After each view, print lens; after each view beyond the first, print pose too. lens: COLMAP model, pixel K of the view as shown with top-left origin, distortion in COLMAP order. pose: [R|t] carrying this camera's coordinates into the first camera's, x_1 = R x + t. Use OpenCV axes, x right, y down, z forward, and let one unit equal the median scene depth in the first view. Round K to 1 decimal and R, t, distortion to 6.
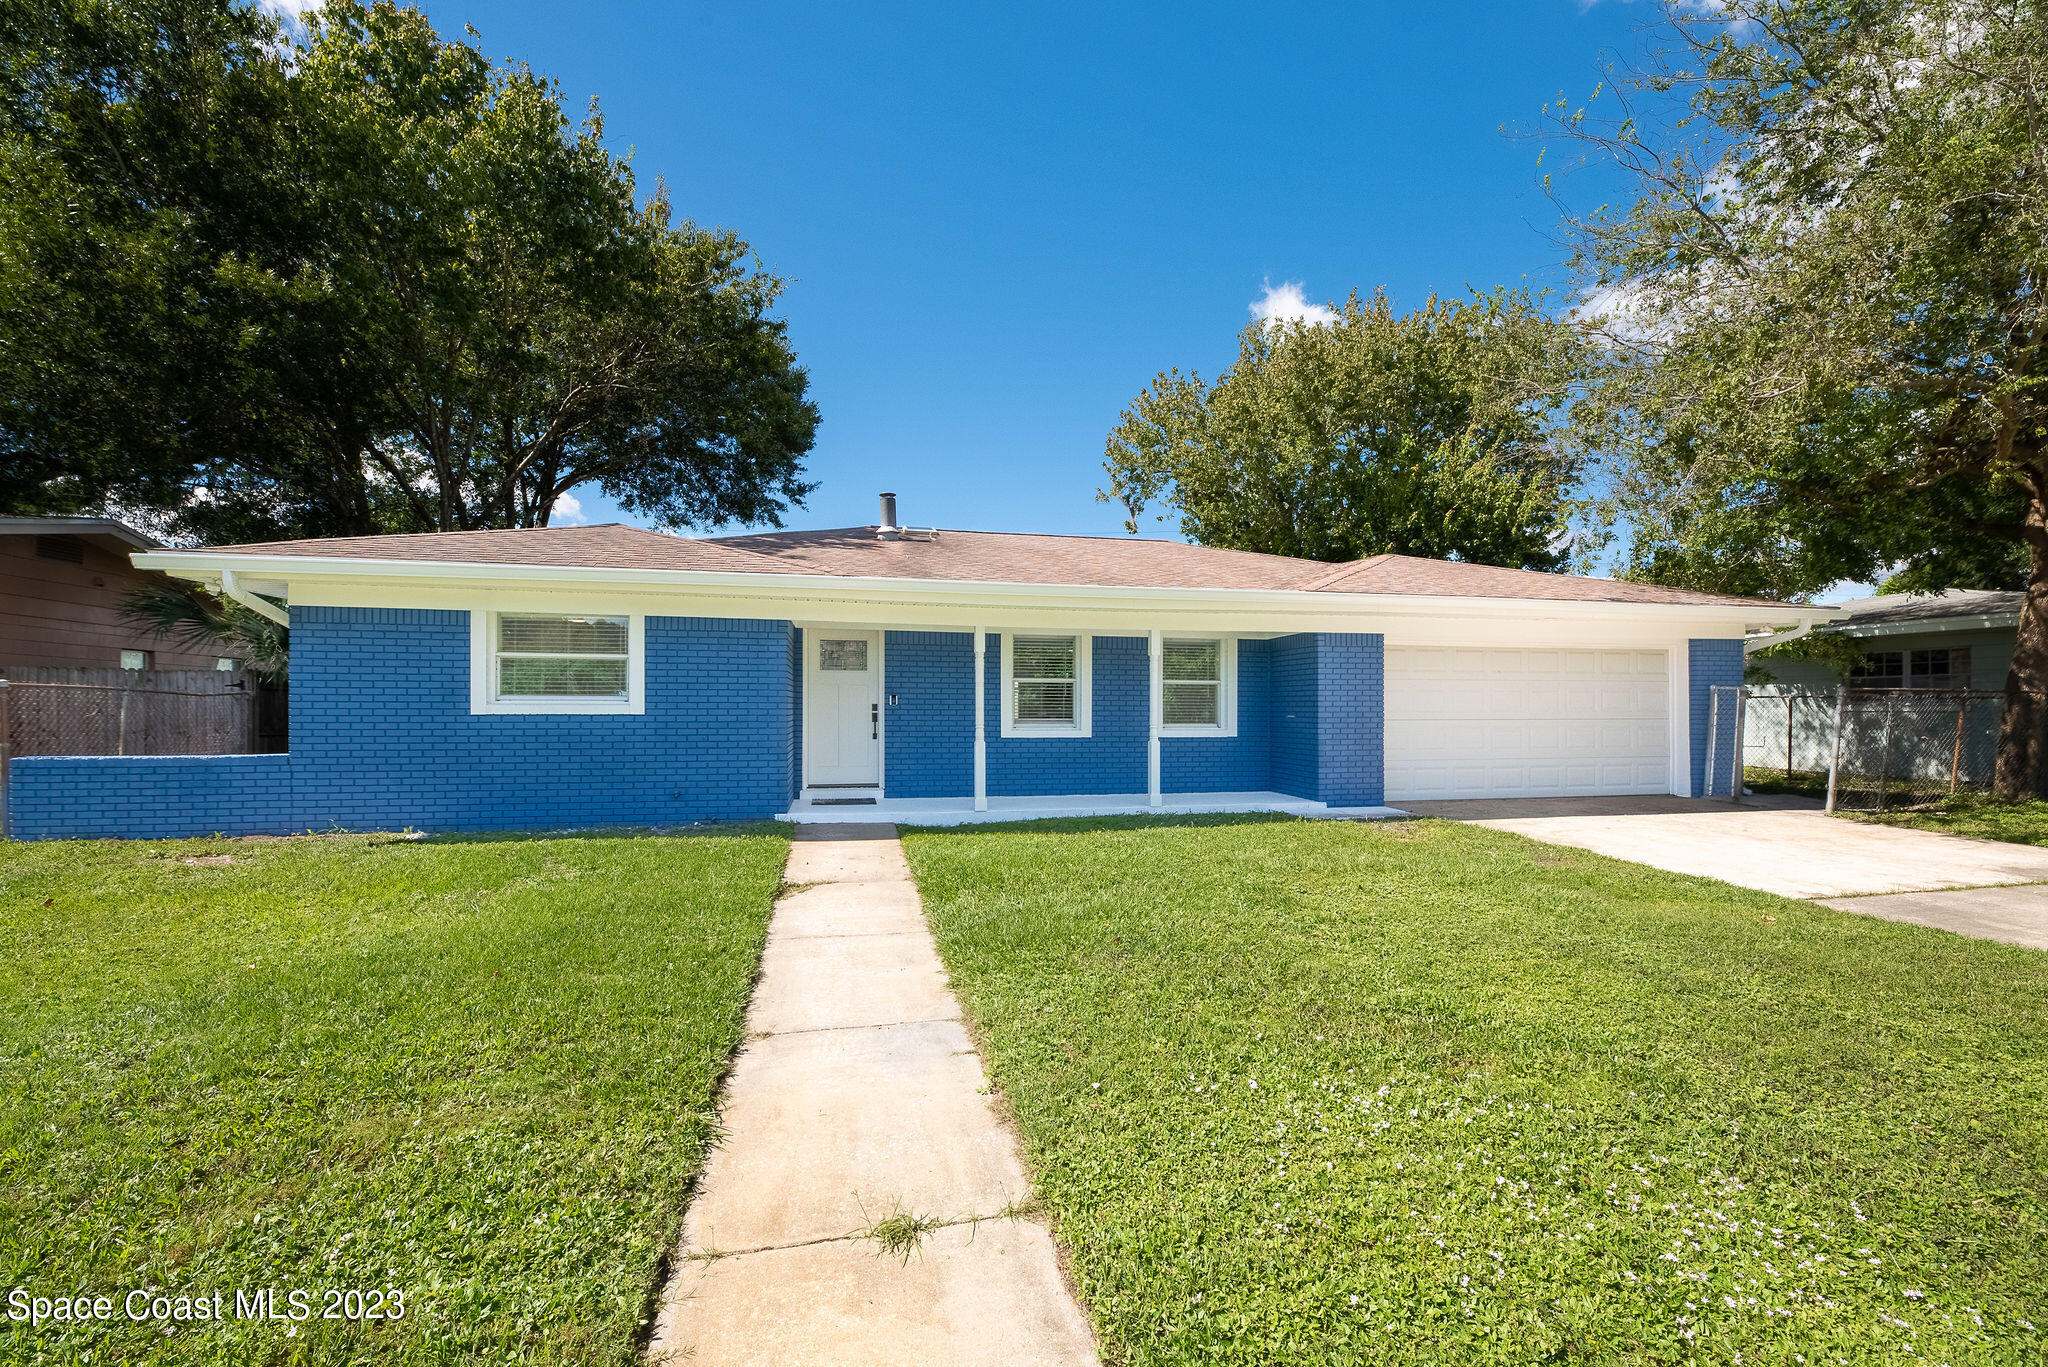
lens RADIAL K [[823.3, 0, 1034.4], [0, 823.3, 710.8], [0, 0, 1]] dist [-0.000358, -0.001904]
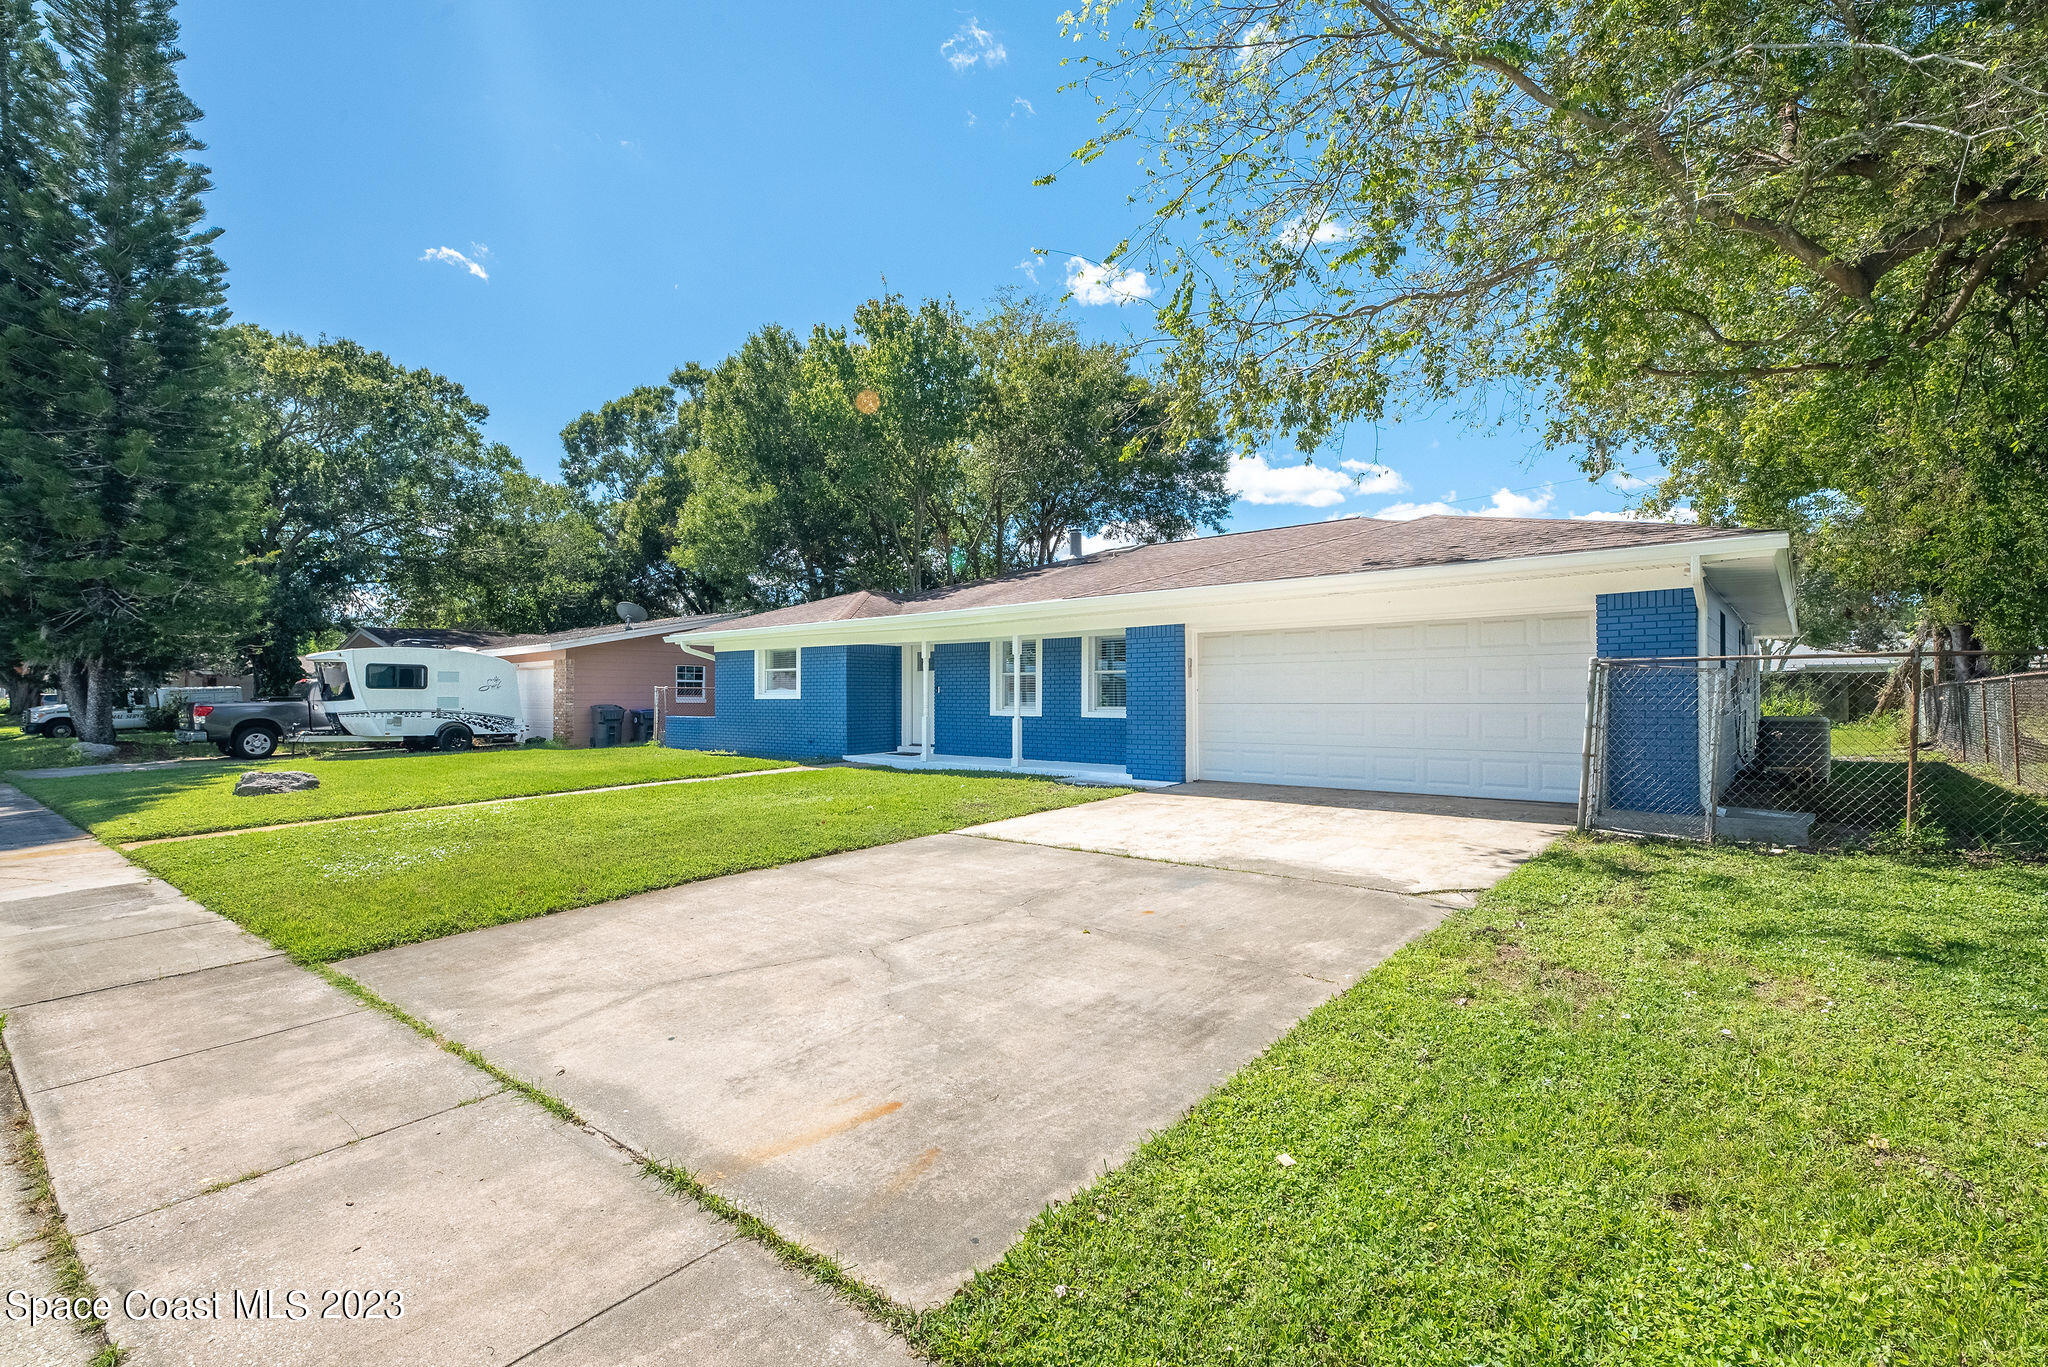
lens RADIAL K [[911.1, 0, 1028.6], [0, 911.1, 693.7], [0, 0, 1]] dist [0.002148, -0.000846]
pose [[0.623442, -0.007749, -0.781831, 1.212708], [0.000600, 0.999955, -0.009432, 0.010577], [0.781870, 0.005411, 0.623419, 0.081551]]
